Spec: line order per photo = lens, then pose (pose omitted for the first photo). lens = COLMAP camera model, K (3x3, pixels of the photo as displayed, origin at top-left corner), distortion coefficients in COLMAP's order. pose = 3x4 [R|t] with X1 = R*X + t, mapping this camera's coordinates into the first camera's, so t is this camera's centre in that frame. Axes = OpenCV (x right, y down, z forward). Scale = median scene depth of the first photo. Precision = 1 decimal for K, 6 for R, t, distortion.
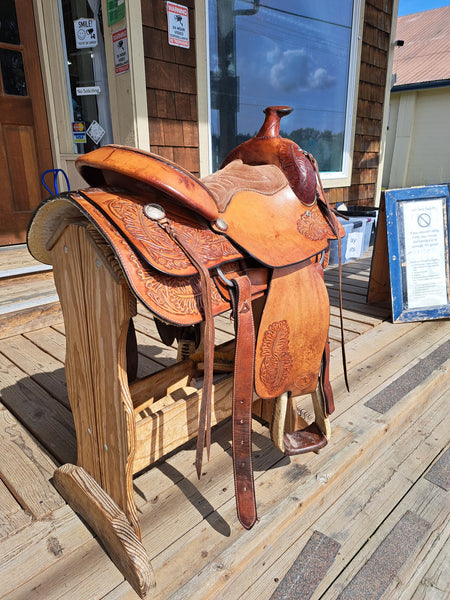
lens RADIAL K [[435.3, 0, 231.6], [0, 435.3, 292.8], [0, 0, 1]] dist [0.044526, -0.040957]
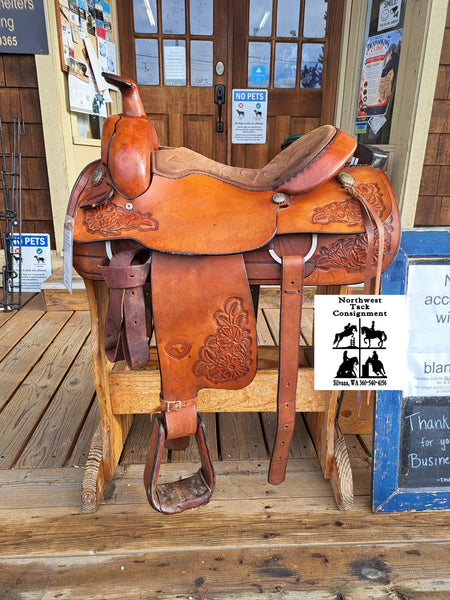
lens RADIAL K [[435.3, 0, 226.3], [0, 435.3, 301.1], [0, 0, 1]] dist [0.044526, -0.040957]
pose [[0.734901, 0.225793, -0.639483, 0.186271], [-0.207879, 0.972557, 0.104500, -0.032983], [0.645529, 0.056138, 0.761670, 0.138297]]
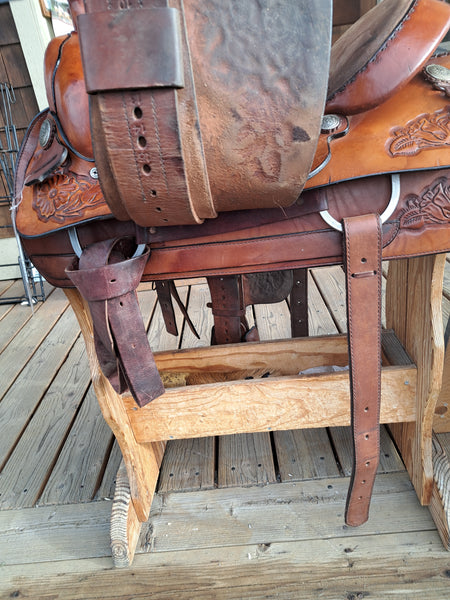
lens RADIAL K [[435.3, 0, 220.6], [0, 435.3, 311.9], [0, 0, 1]] dist [0.044526, -0.040957]
pose [[0.681803, 0.230524, -0.694265, 0.100519], [-0.075224, 0.966113, 0.246916, -0.046583], [0.727658, -0.116123, 0.676039, 0.243245]]
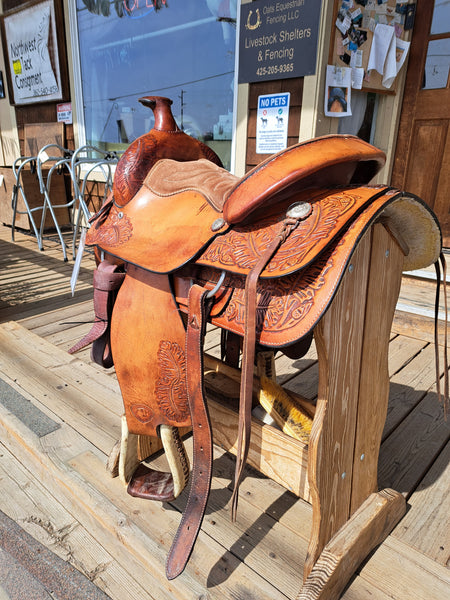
lens RADIAL K [[435.3, 0, 217.8], [0, 435.3, 302.3], [0, 0, 1]] dist [0.044526, -0.040957]
pose [[0.023340, 0.317017, -0.948132, 0.362312], [-0.299553, 0.907034, 0.295901, -0.120974], [0.953794, 0.277110, 0.116134, 0.403645]]
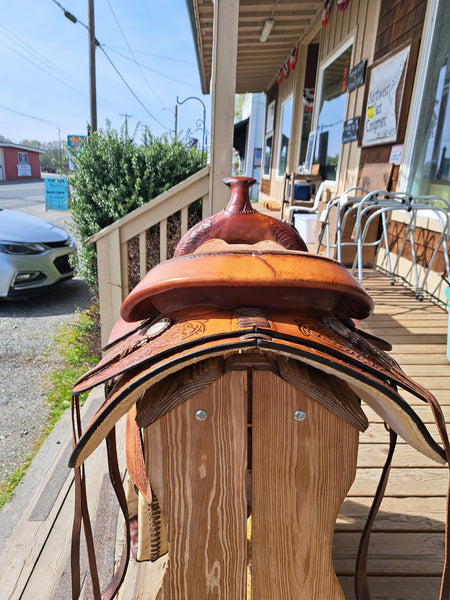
lens RADIAL K [[435.3, 0, 212.5], [0, 435.3, 292.8], [0, 0, 1]] dist [0.044526, -0.040957]
pose [[-0.714900, 0.156569, -0.681472, 0.227139], [-0.238096, 0.861857, 0.447788, -0.250493], [0.657441, 0.482379, -0.578863, 0.634780]]
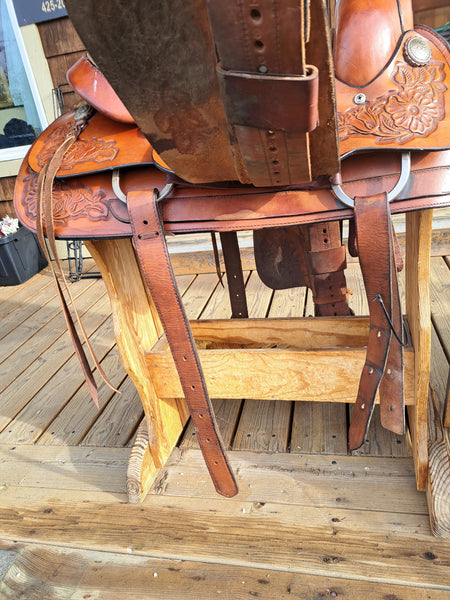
lens RADIAL K [[435.3, 0, 229.1], [0, 435.3, 305.5], [0, 0, 1]] dist [0.044526, -0.040957]
pose [[0.516465, 0.277705, -0.810027, 0.173577], [-0.097633, 0.958881, 0.266487, -0.044388], [0.850724, -0.058545, 0.522342, 0.276778]]
